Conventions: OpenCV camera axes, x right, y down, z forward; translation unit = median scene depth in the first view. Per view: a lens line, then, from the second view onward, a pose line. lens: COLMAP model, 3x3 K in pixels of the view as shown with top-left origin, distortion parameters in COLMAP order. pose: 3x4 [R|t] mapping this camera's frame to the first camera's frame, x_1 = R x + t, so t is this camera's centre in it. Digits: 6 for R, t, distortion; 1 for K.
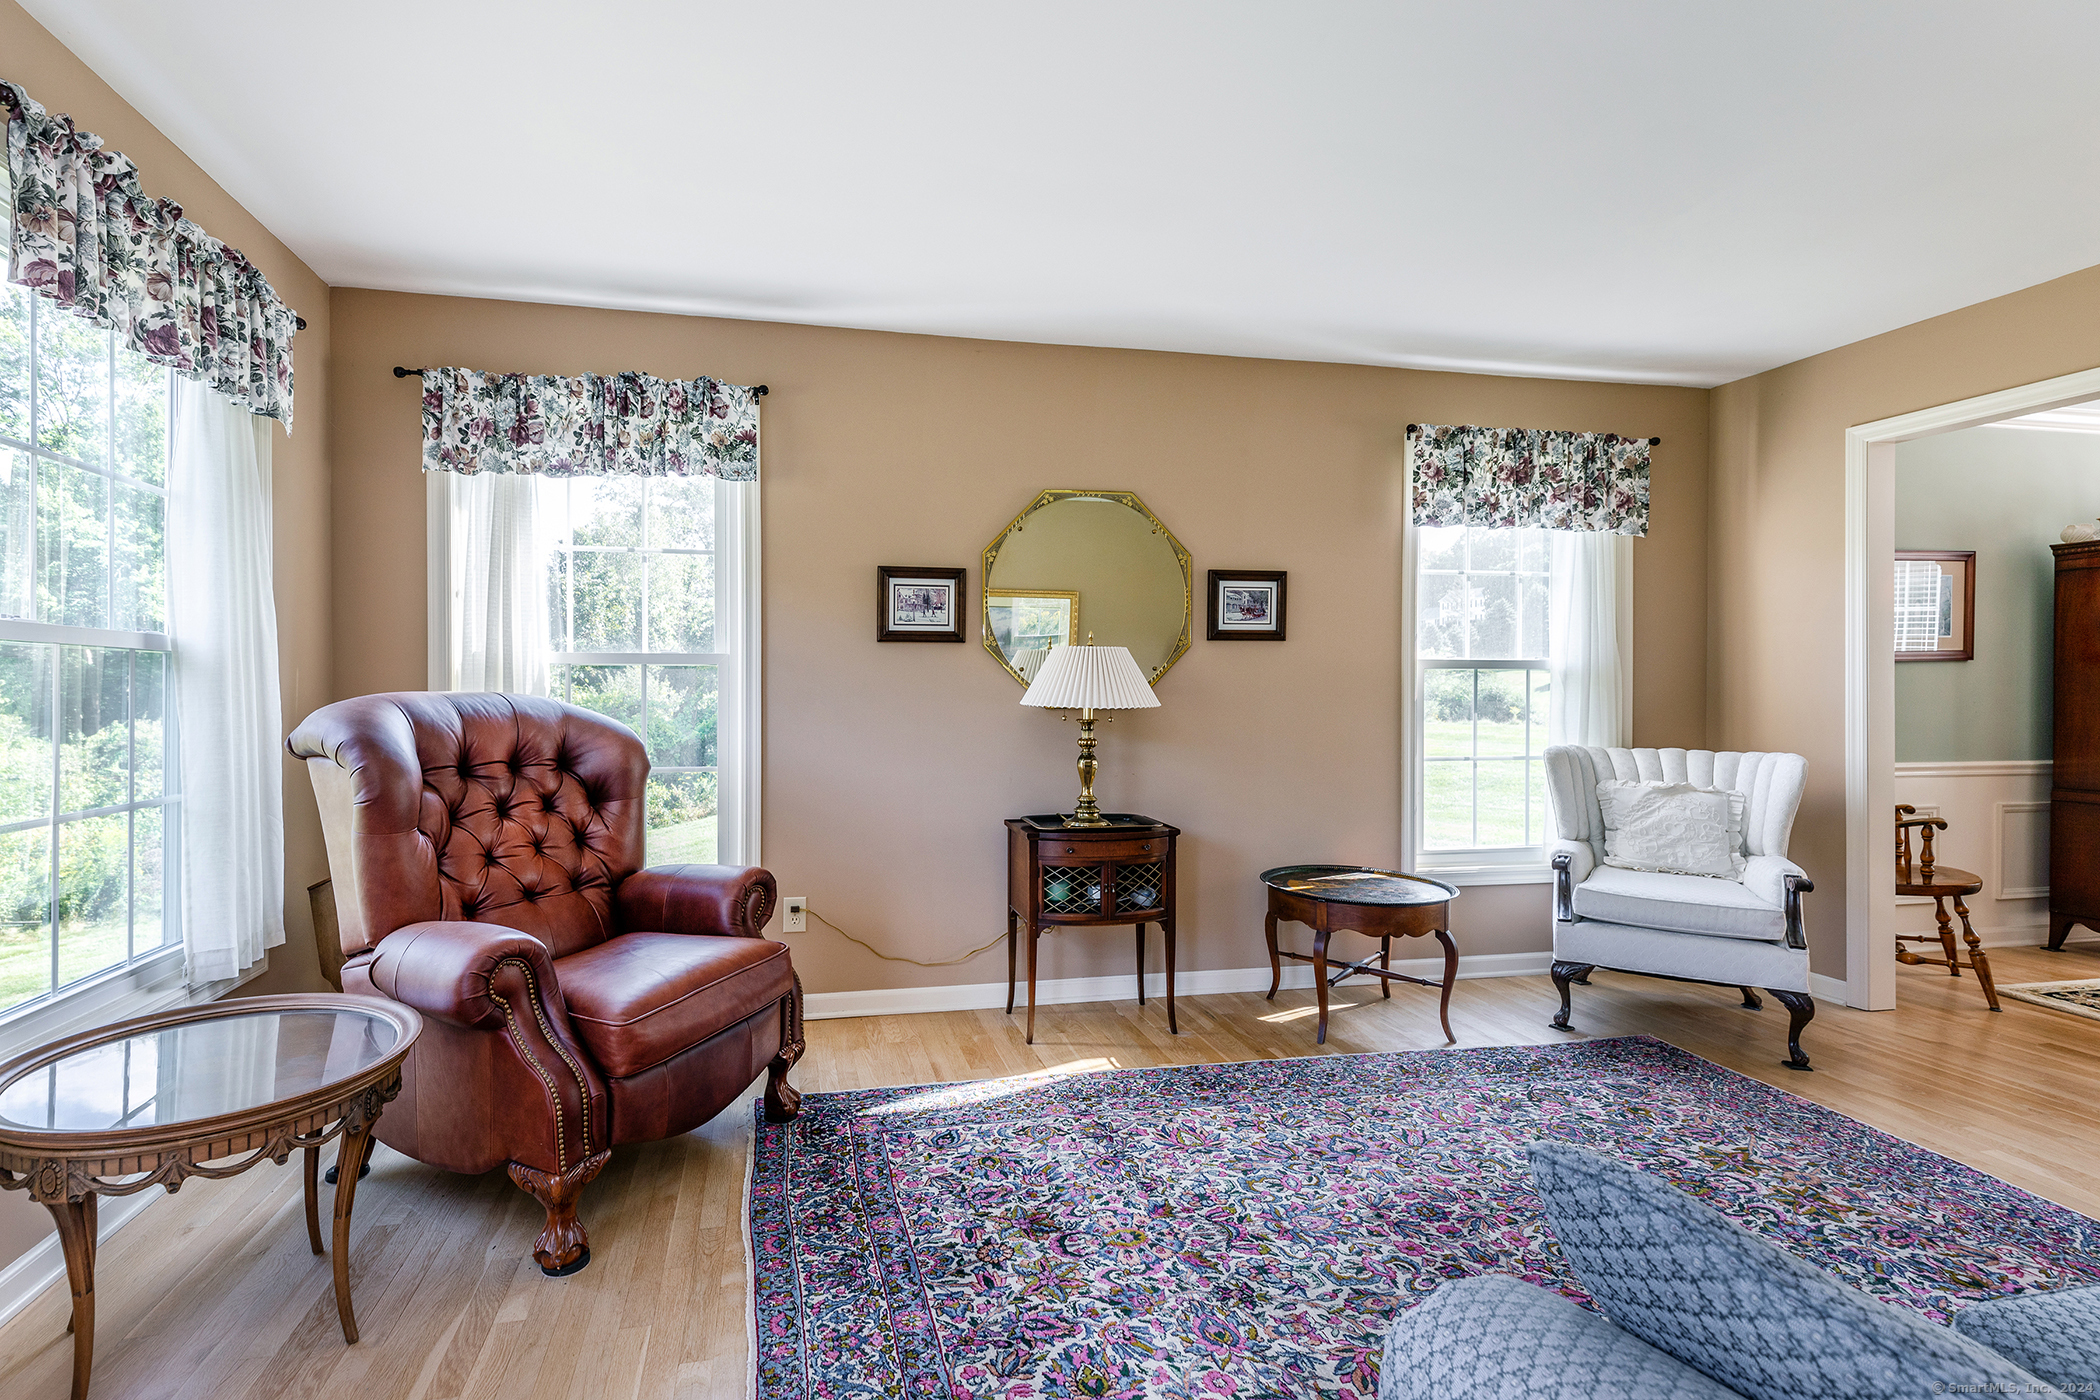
lens RADIAL K [[973.9, 0, 977.7], [0, 973.9, 694.5], [0, 0, 1]] dist [0.033105, -0.015544]
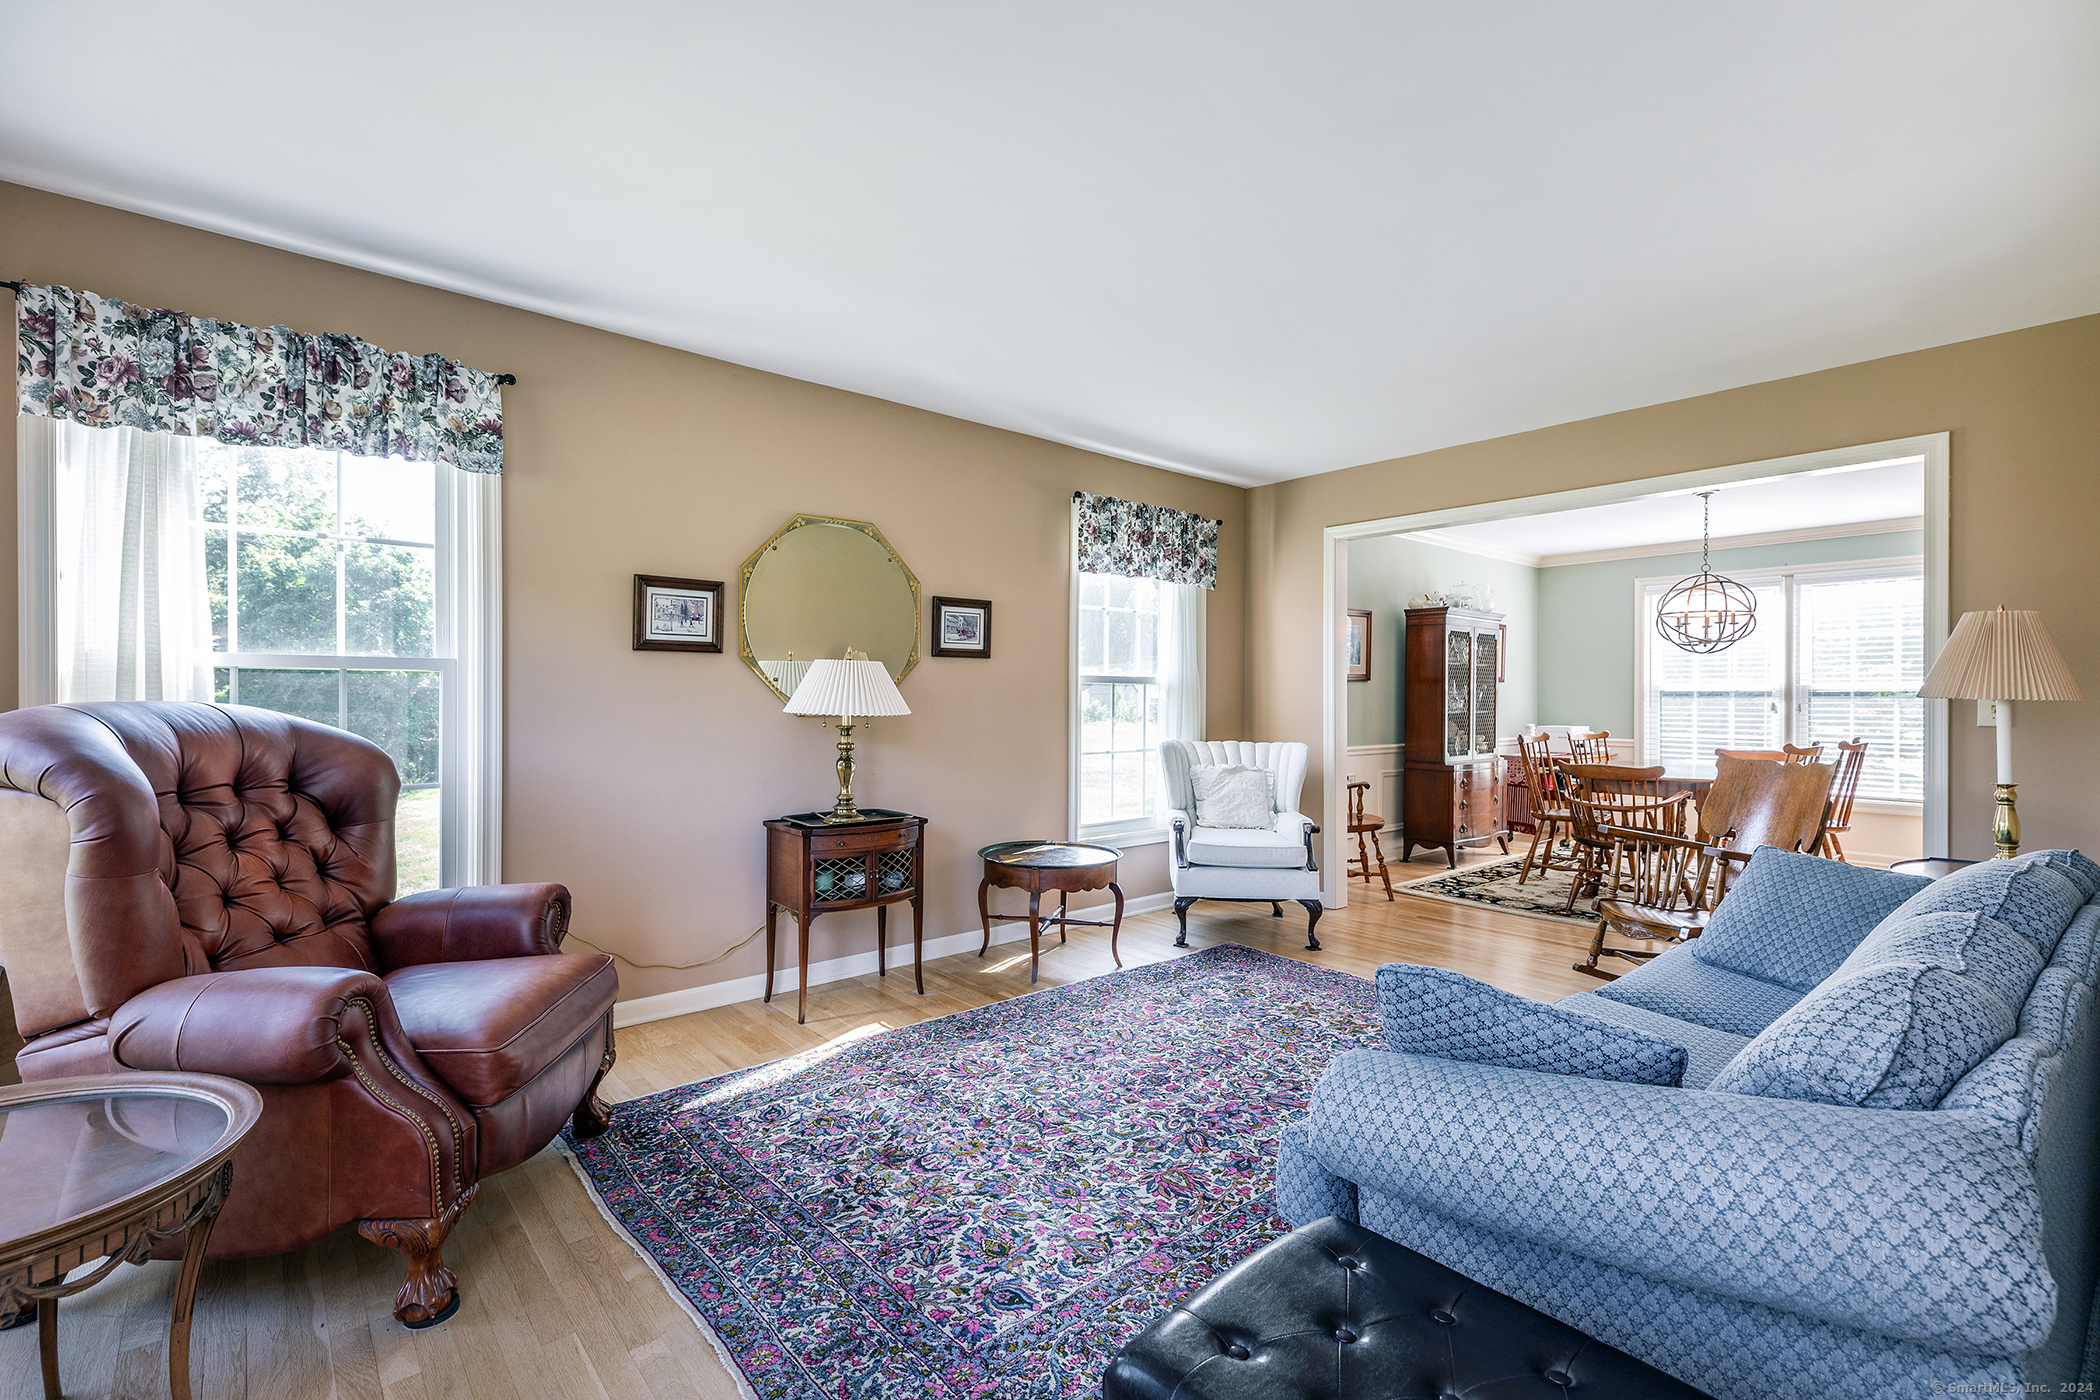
lens RADIAL K [[932.0, 0, 1050.0], [0, 932.0, 700.0], [0, 0, 1]] dist [0.027702, -0.011069]
pose [[0.869450, 0.001661, 0.494018, -0.222795], [-0.002147, 0.999998, 0.000416, -0.004946], [-0.494016, -0.001423, 0.869451, -0.045206]]
